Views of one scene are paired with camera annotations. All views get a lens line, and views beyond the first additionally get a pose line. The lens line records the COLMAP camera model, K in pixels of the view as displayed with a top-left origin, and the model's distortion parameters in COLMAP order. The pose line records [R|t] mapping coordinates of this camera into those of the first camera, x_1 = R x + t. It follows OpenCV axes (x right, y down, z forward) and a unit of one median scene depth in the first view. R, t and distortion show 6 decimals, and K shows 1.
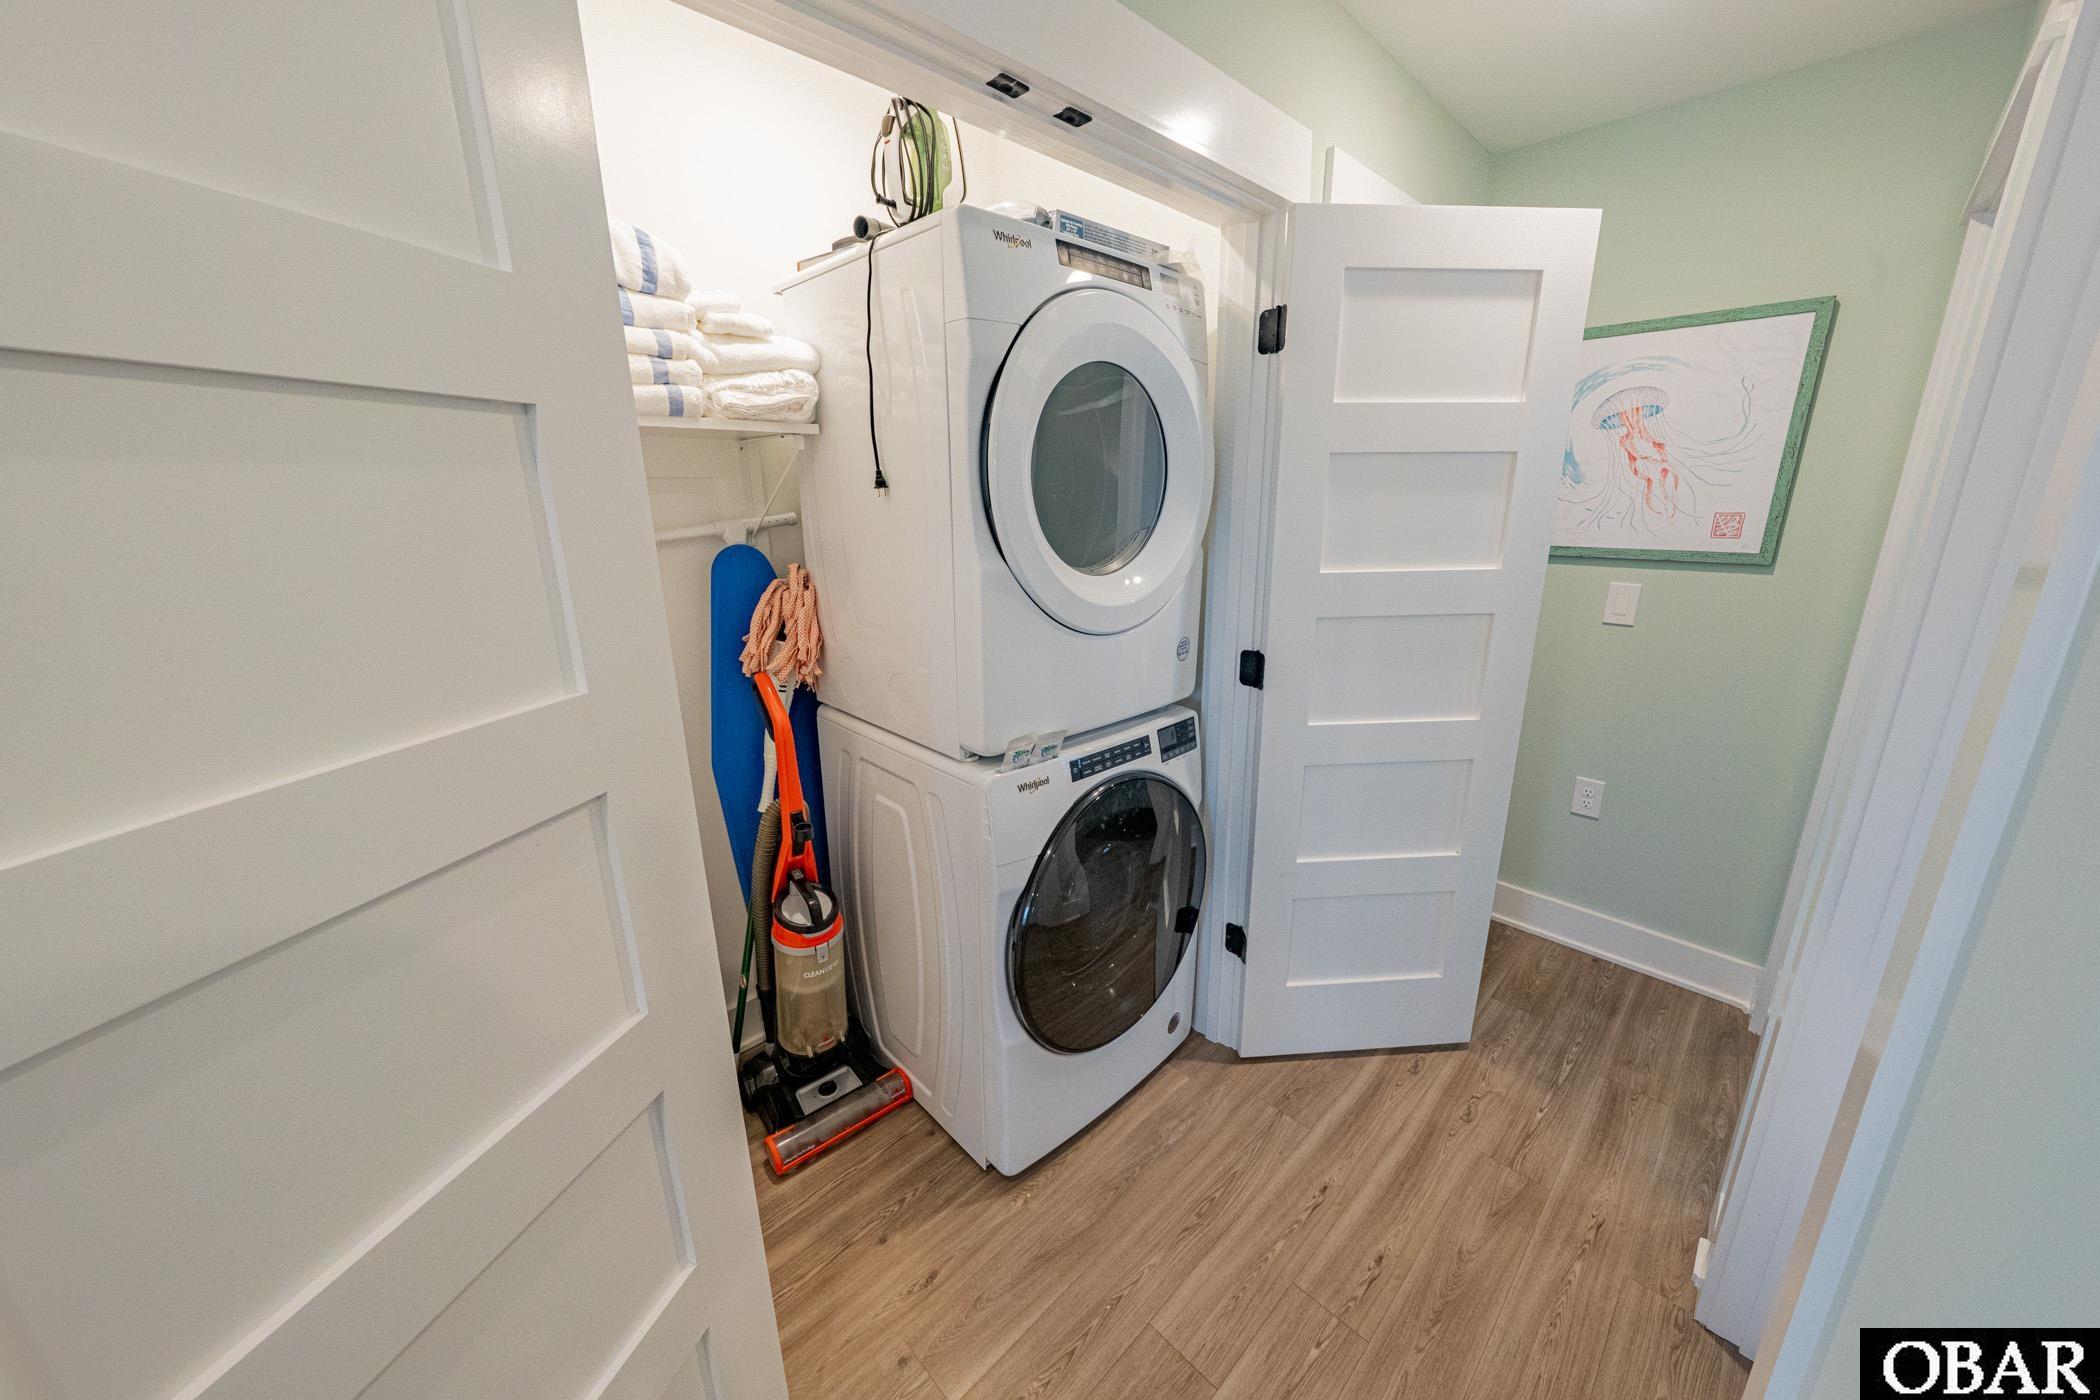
lens RADIAL K [[745.3, 0, 1056.5], [0, 745.3, 689.5], [0, 0, 1]] dist [-0.001555, 0.000070]
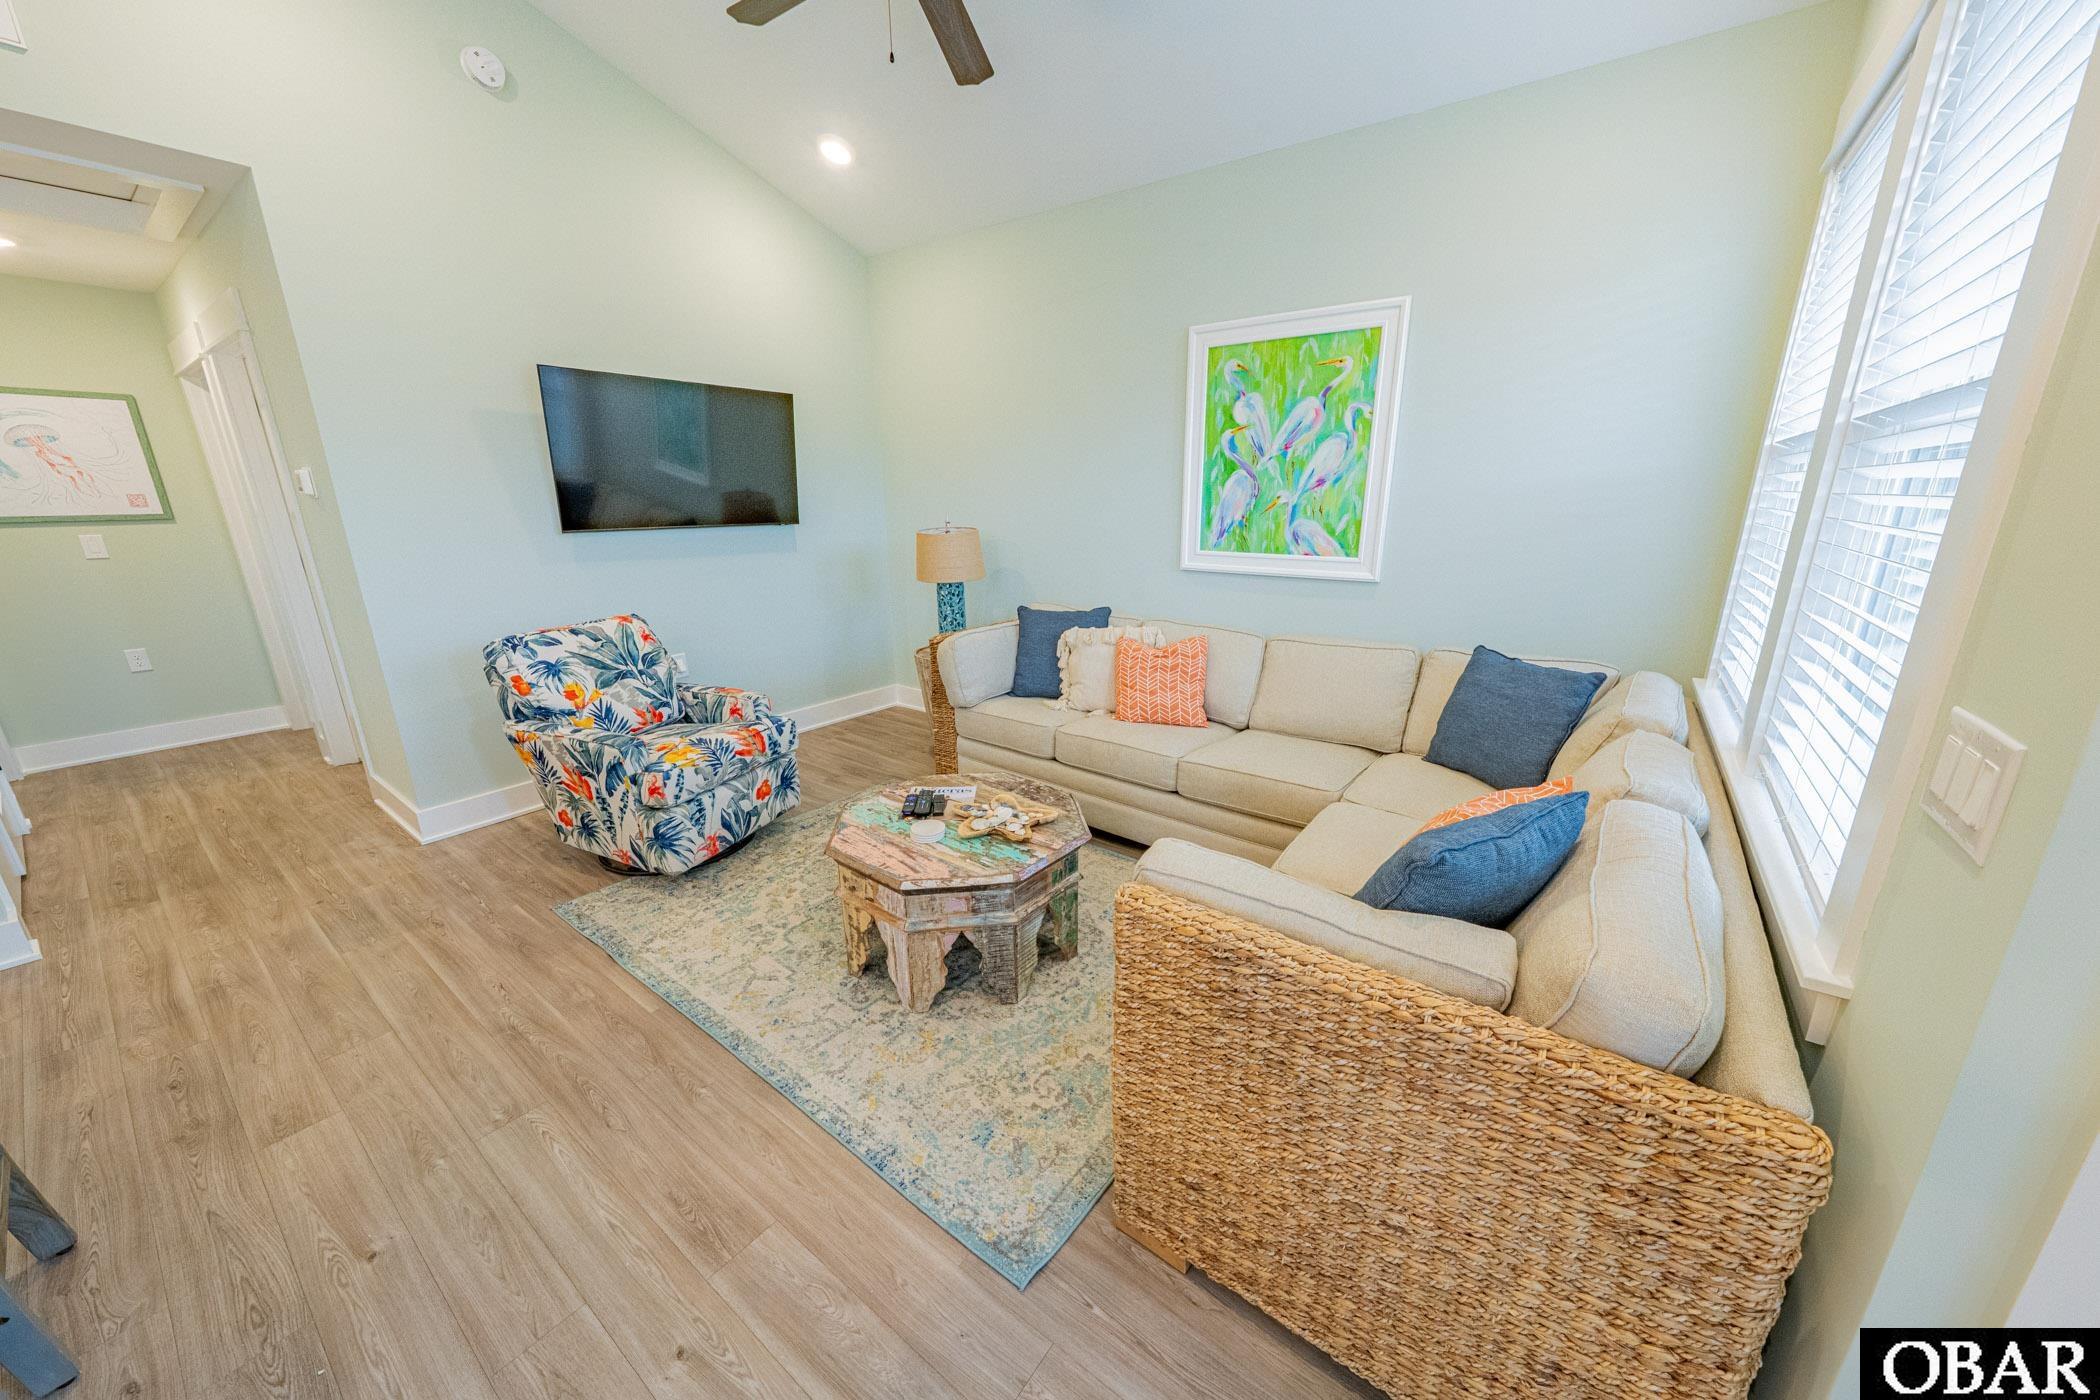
lens RADIAL K [[745.3, 0, 1057.2], [0, 745.3, 701.7], [0, 0, 1]] dist [-0.001555, 0.000070]
pose [[-0.162339, -0.270482, 0.948939, -1.577902], [0.262874, 0.915086, 0.305803, 0.320946], [-0.951075, 0.299095, -0.077451, -1.059544]]
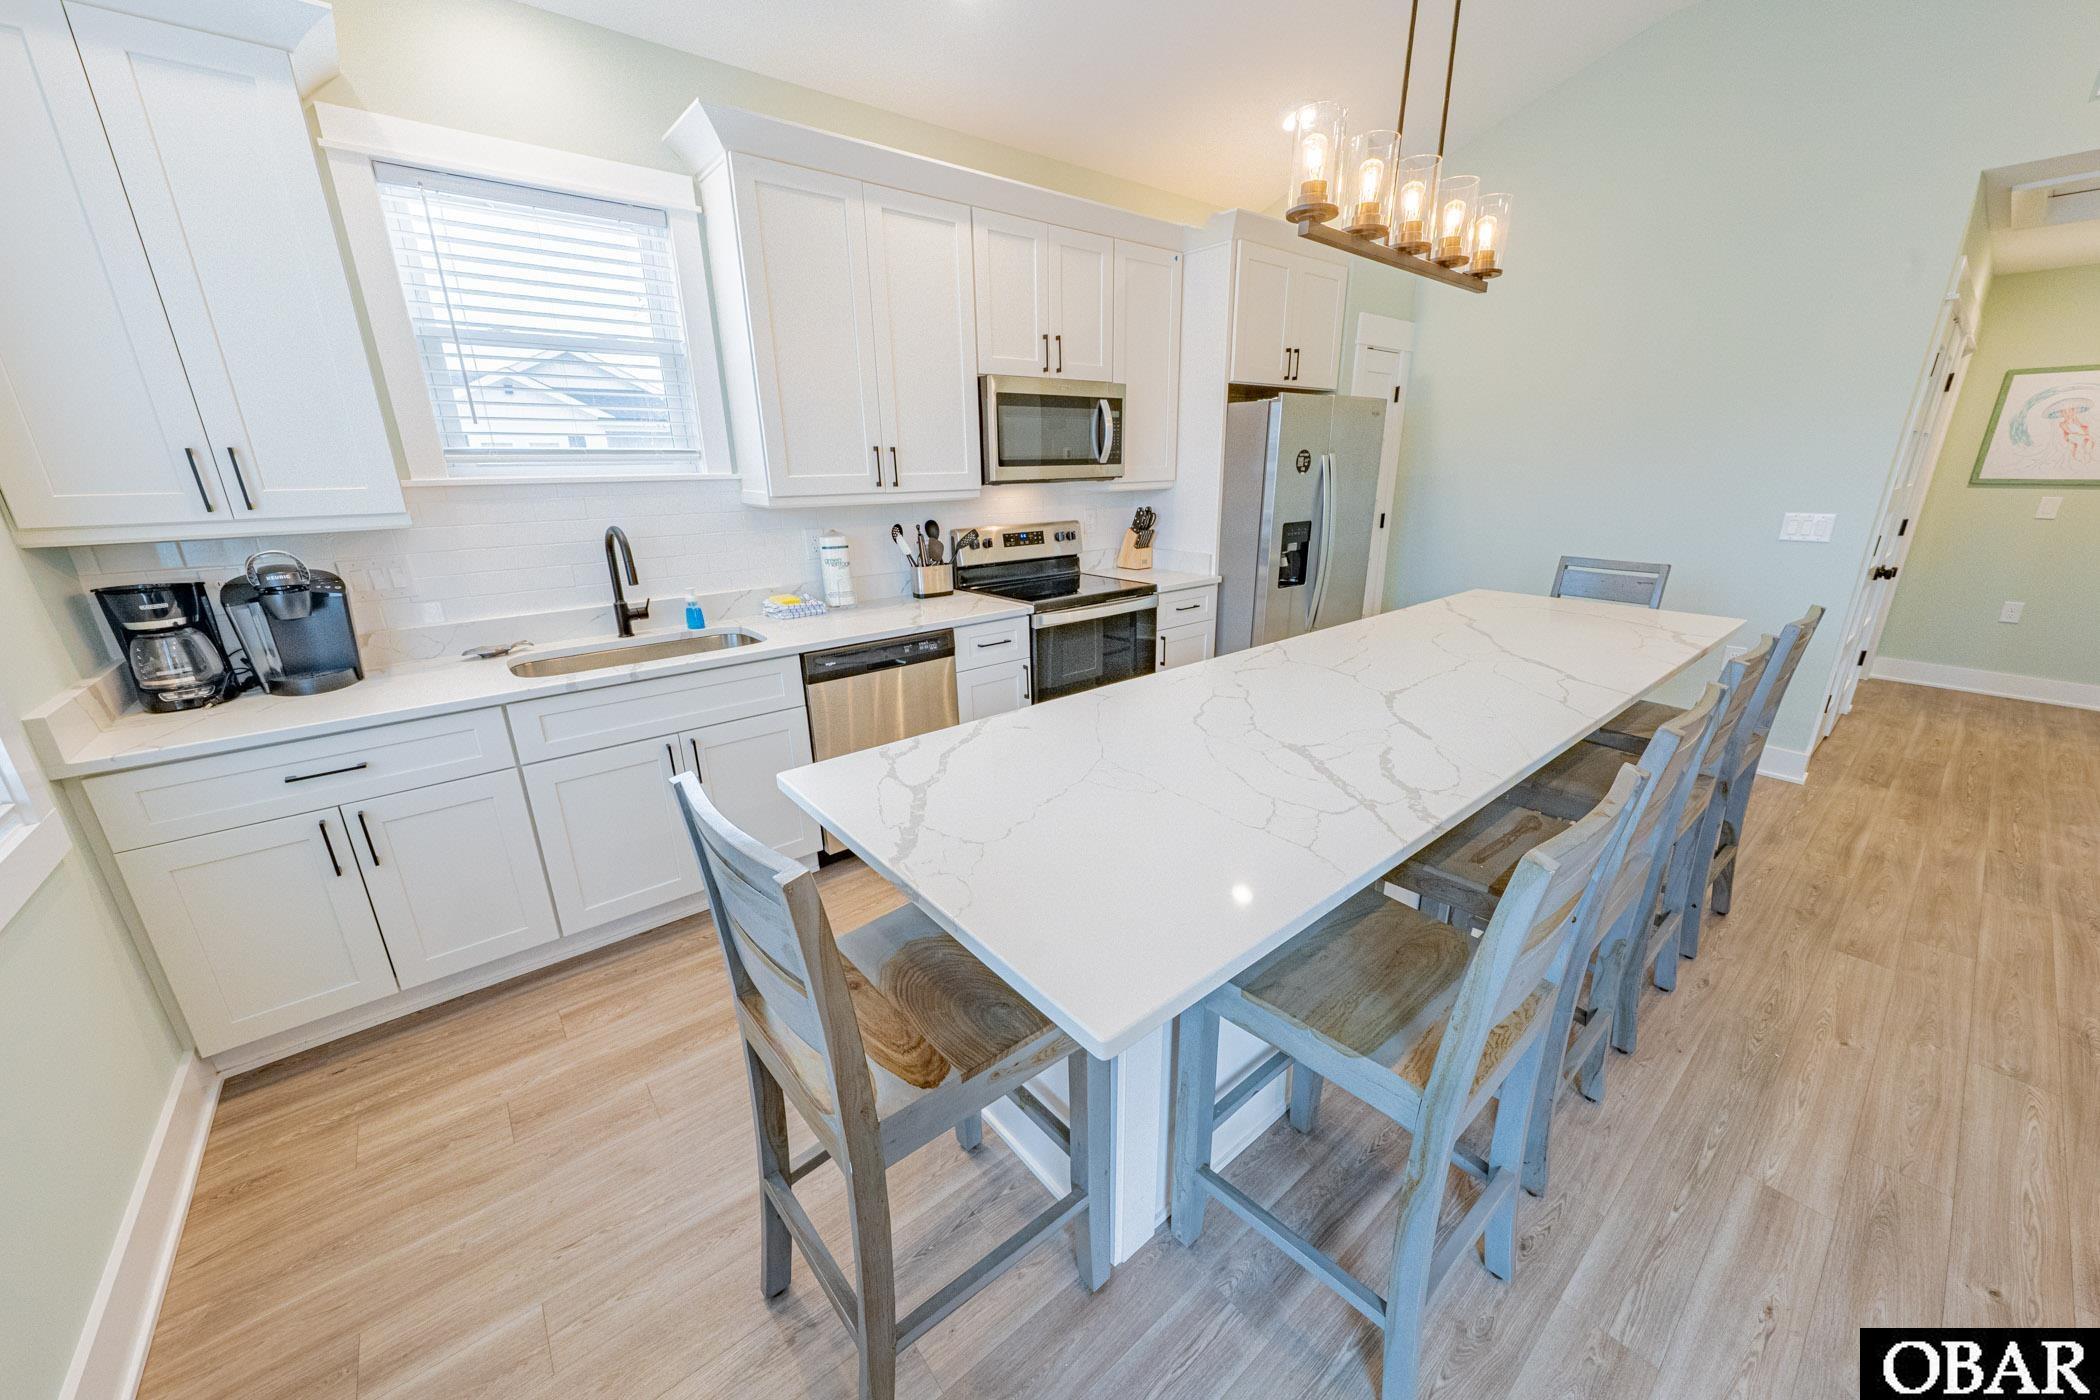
lens RADIAL K [[745.3, 0, 1048.5], [0, 745.3, 706.9], [0, 0, 1]] dist [-0.001555, 0.000070]
pose [[0.995707, 0.016515, -0.091076, -2.010077], [-0.011533, 0.998422, 0.054961, 0.376189], [0.091840, -0.053675, 0.994326, -1.485708]]
